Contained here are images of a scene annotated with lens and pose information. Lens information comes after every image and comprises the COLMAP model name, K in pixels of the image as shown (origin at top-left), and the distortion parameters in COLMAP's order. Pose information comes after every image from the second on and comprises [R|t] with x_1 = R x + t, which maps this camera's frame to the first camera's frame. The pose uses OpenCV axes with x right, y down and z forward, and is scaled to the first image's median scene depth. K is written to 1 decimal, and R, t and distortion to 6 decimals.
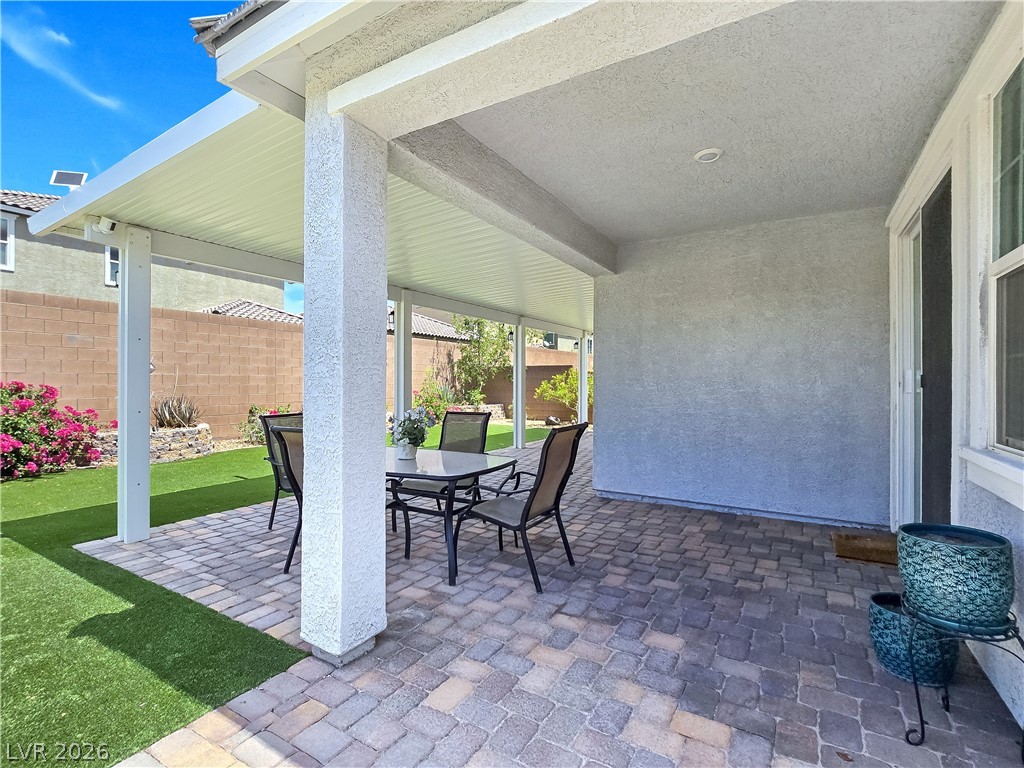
lens RADIAL K [[485.1, 0, 512.0], [0, 485.1, 384.0], [0, 0, 1]] dist [-0.012828, 0.000894]
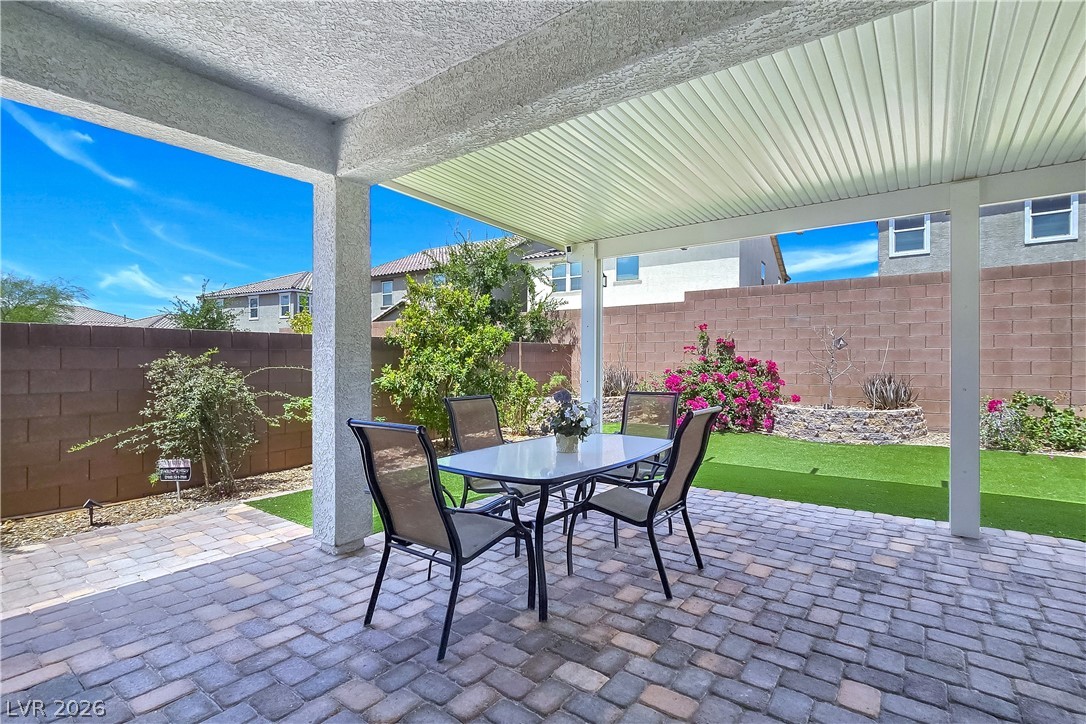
lens RADIAL K [[511.2, 0, 543.0], [0, 511.2, 362.0], [0, 0, 1]] dist [-0.003132, -0.000634]
pose [[-0.102245, 0.003362, -0.994754, 0.358026], [-0.000350, 0.999994, 0.003416, 0.000290], [0.994759, 0.000697, -0.102243, 0.573925]]
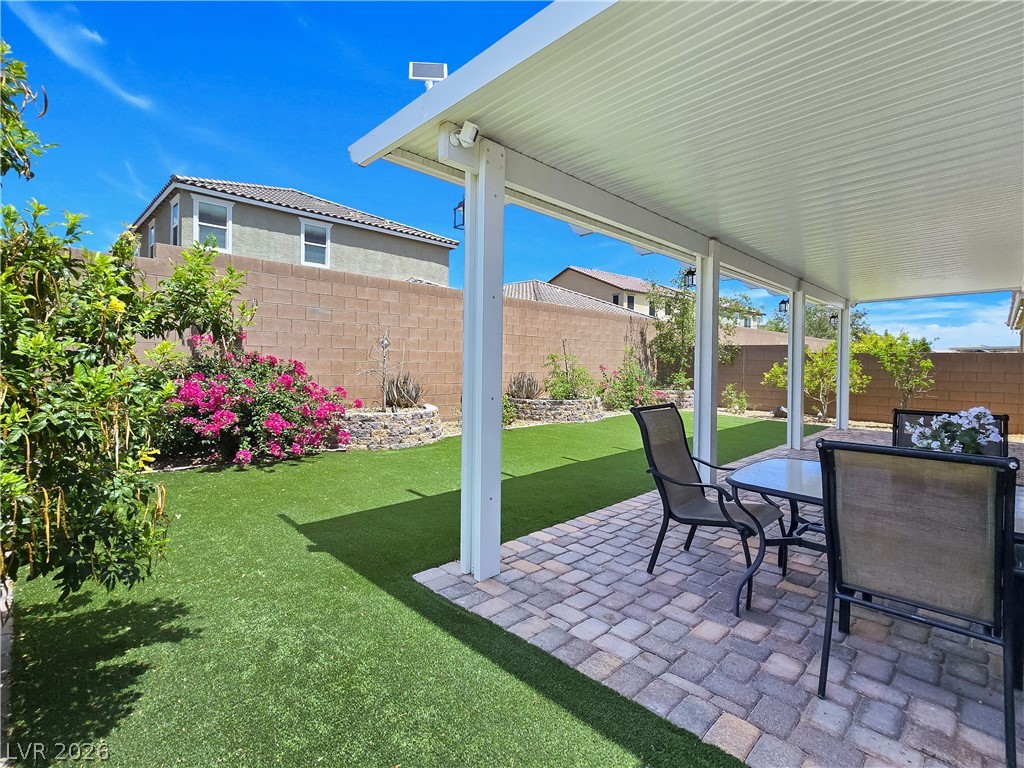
lens RADIAL K [[488.9, 0, 510.3], [0, 488.9, 378.3], [0, 0, 1]] dist [-0.017654, -0.000008]
pose [[0.969274, 0.024029, -0.244809, -0.322241], [-0.017000, 0.999381, 0.030786, 0.001673], [0.245397, -0.025678, 0.969083, 0.169285]]
